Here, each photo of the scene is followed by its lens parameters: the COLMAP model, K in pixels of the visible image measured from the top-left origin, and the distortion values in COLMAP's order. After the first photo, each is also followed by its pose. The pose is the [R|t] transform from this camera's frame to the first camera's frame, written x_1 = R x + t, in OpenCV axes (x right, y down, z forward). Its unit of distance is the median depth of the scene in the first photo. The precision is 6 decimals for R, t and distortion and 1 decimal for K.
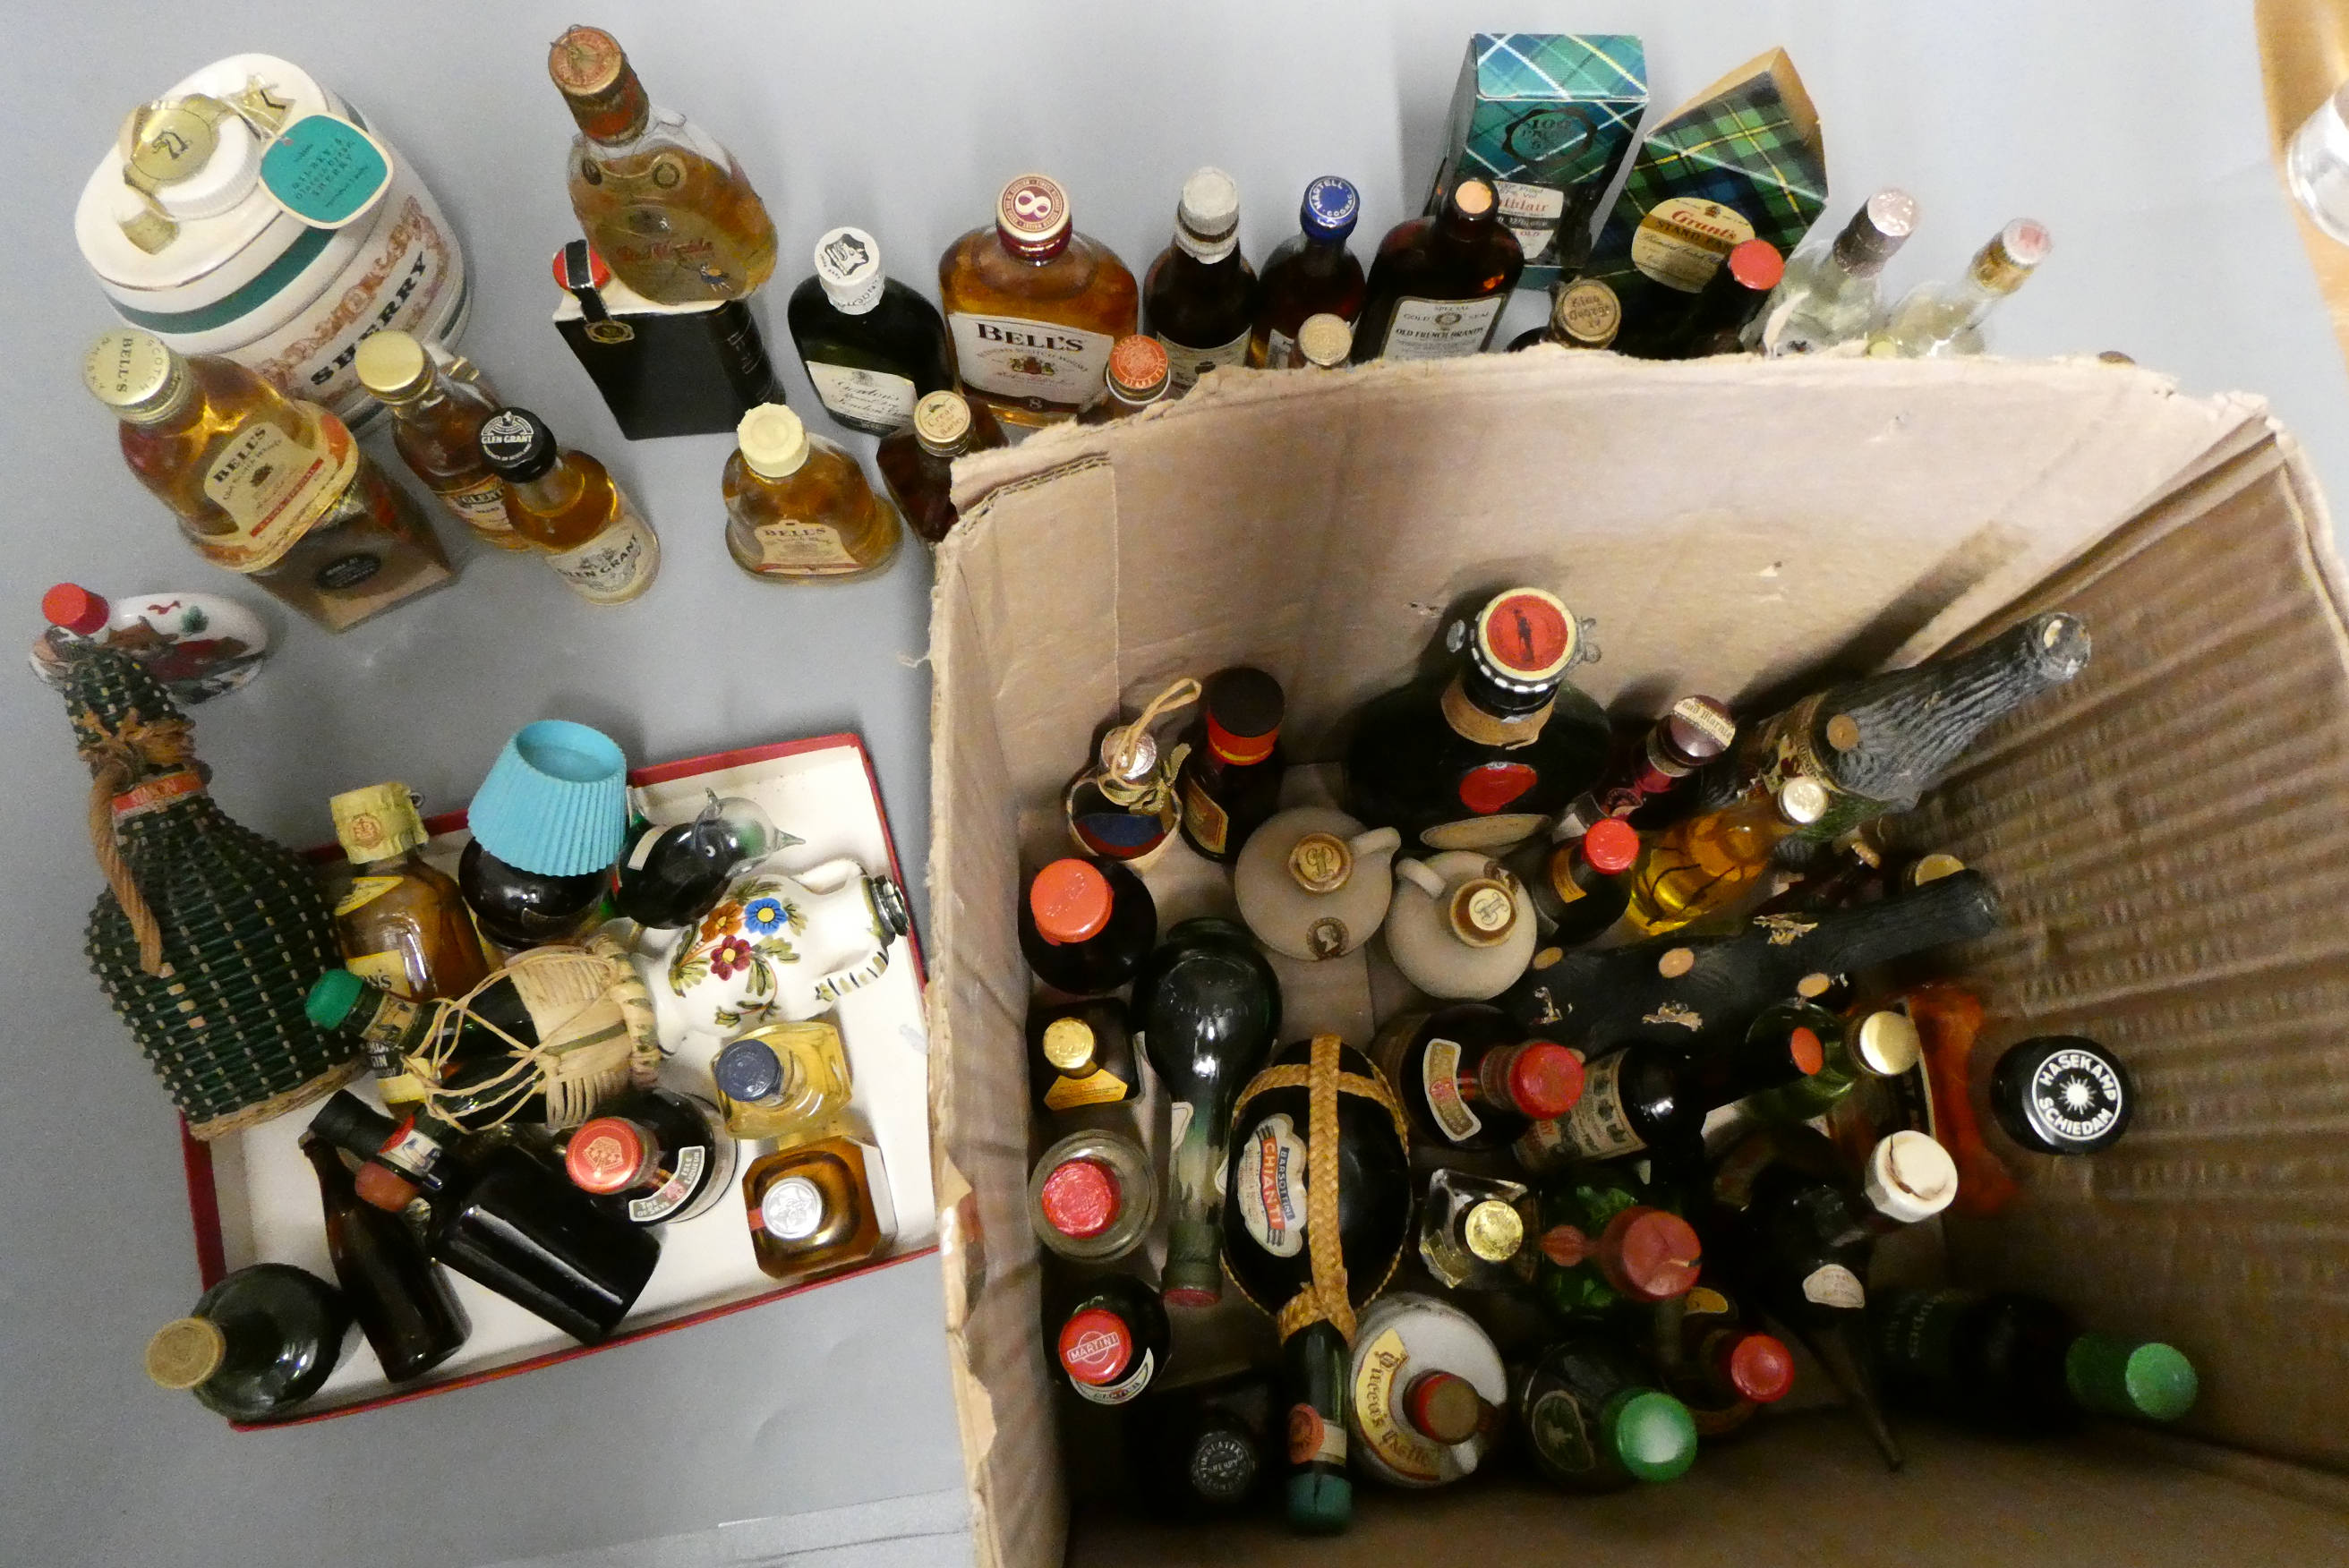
lens RADIAL K [[1641.3, 0, 1174.5], [0, 1641.3, 784.0], [0, 0, 1]] dist [0.003327, -0.003194]
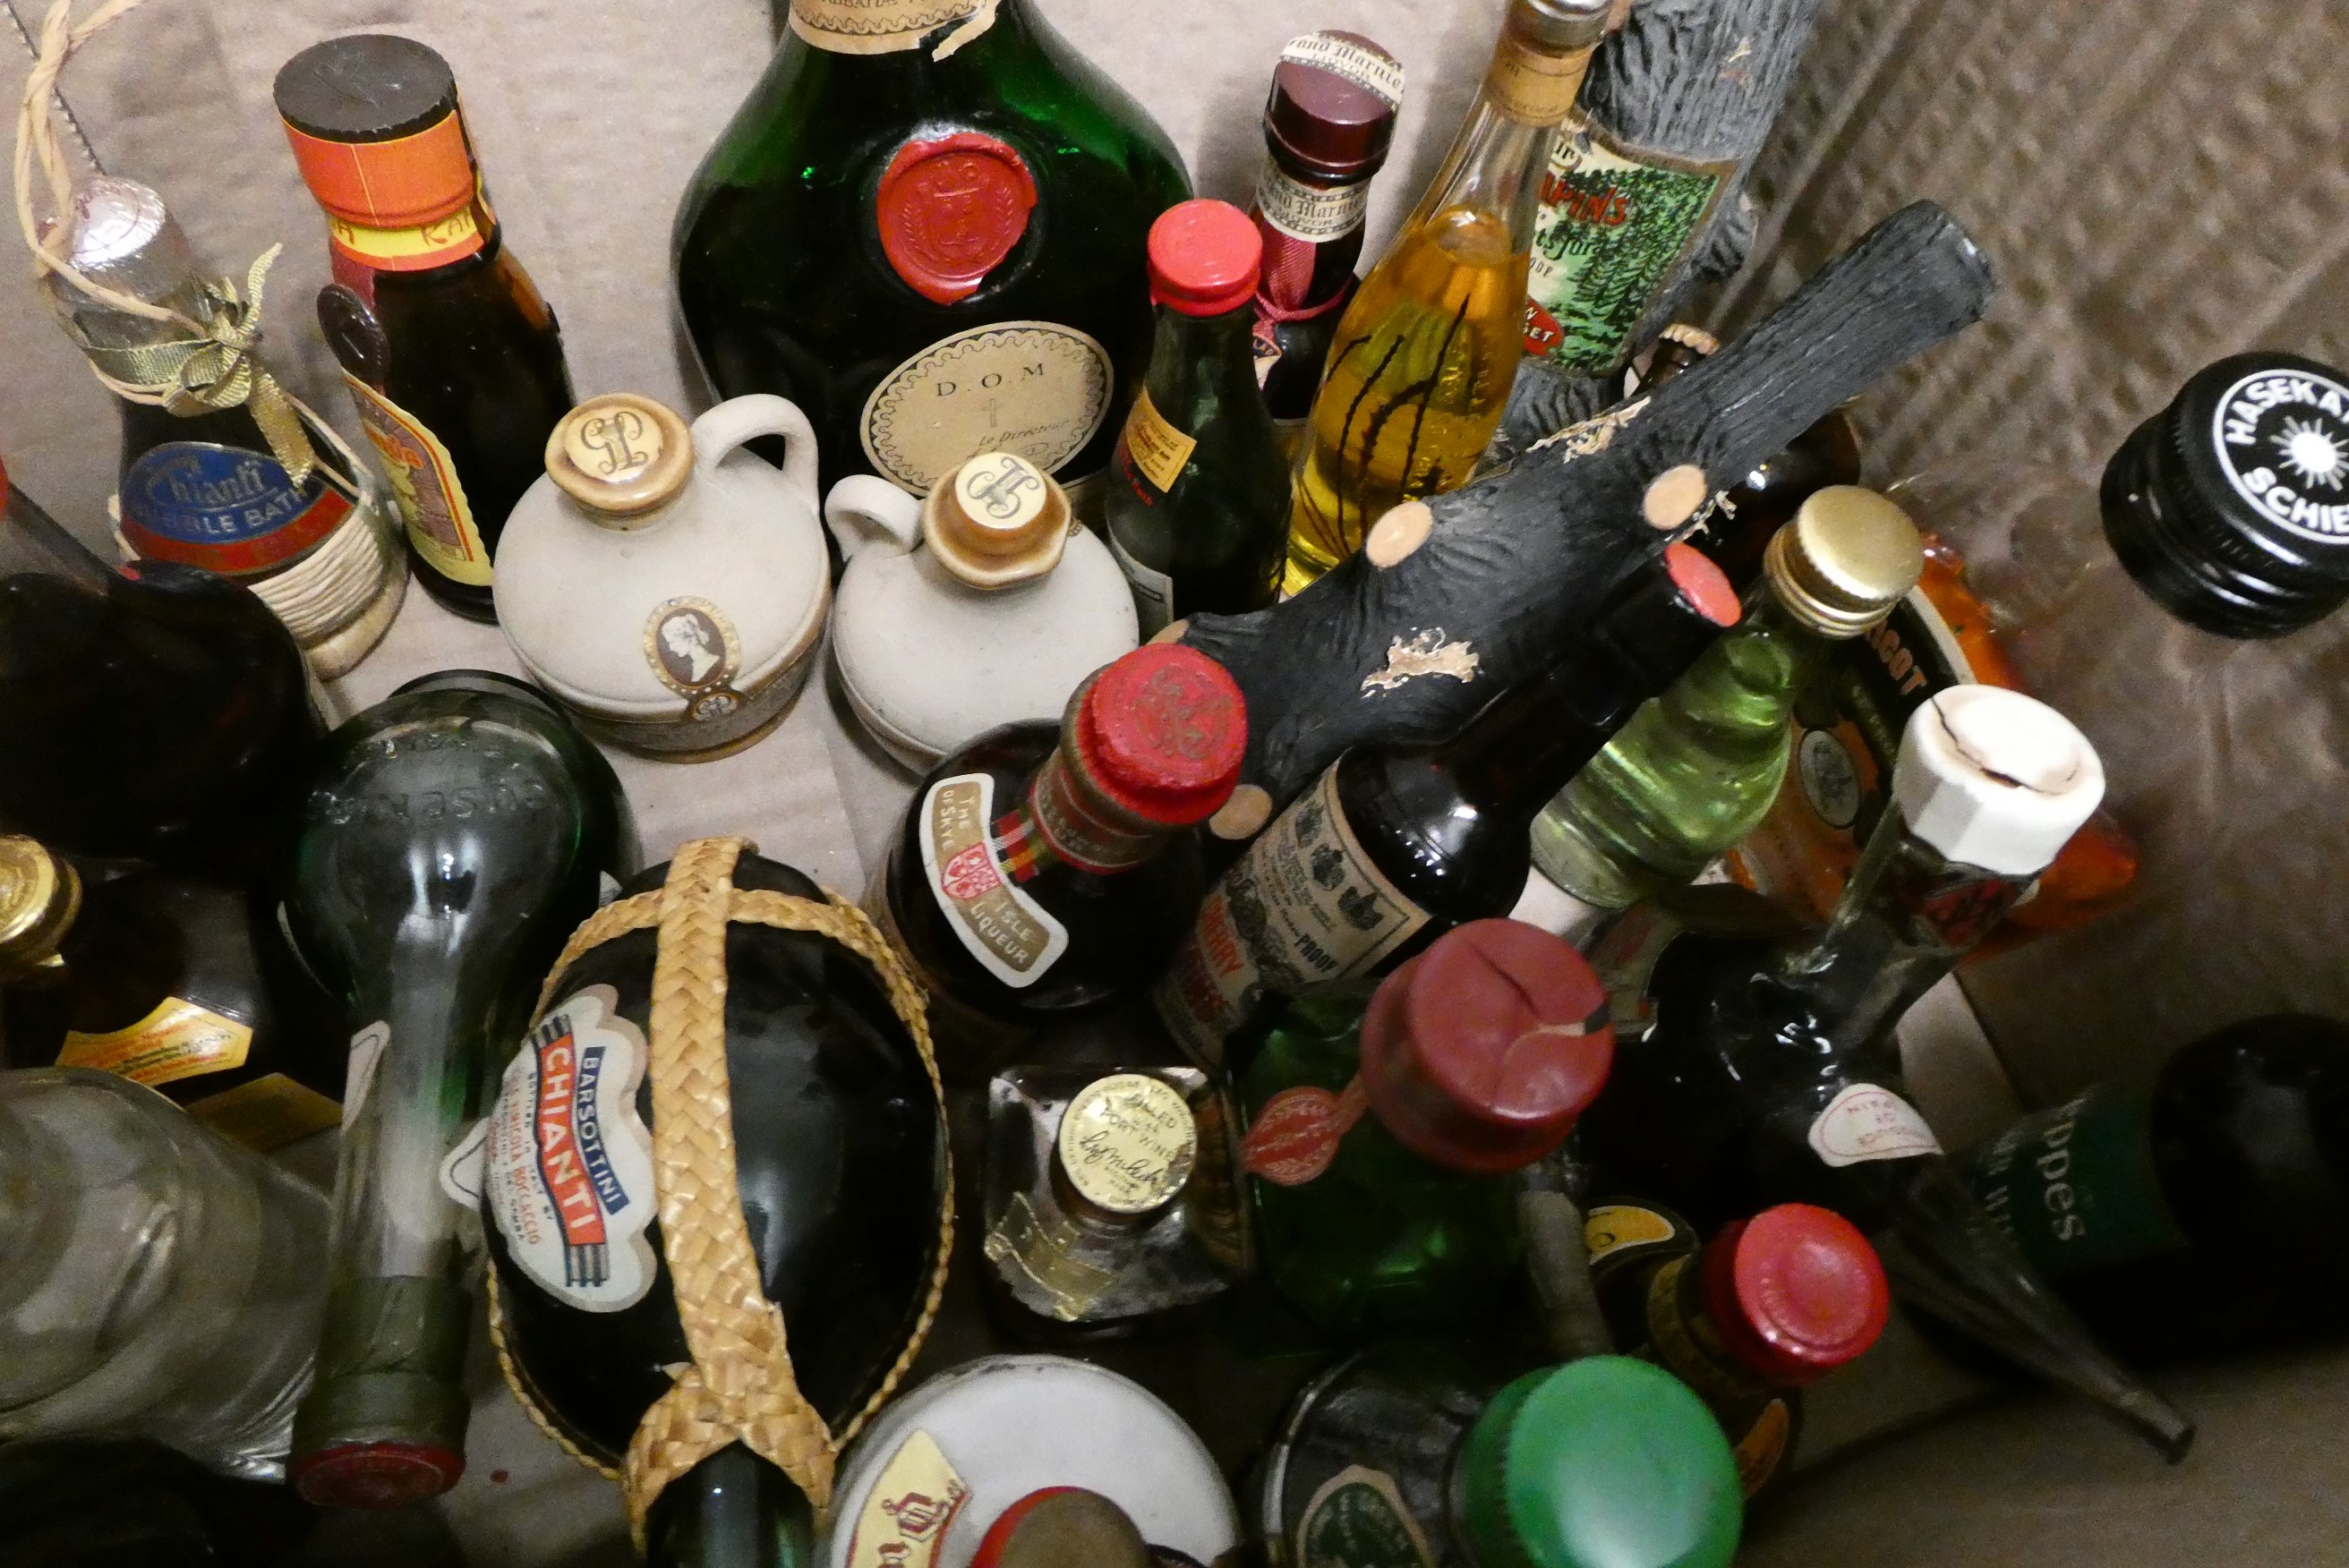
lens RADIAL K [[1687.7, 0, 1174.5], [0, 1687.7, 784.0], [0, 0, 1]] dist [0.001256, 0.003343]
pose [[0.967811, -0.169769, 0.185798, 0.140685], [0.200288, 0.966566, -0.160107, 0.254804], [-0.152405, 0.192167, 0.969456, 0.559191]]
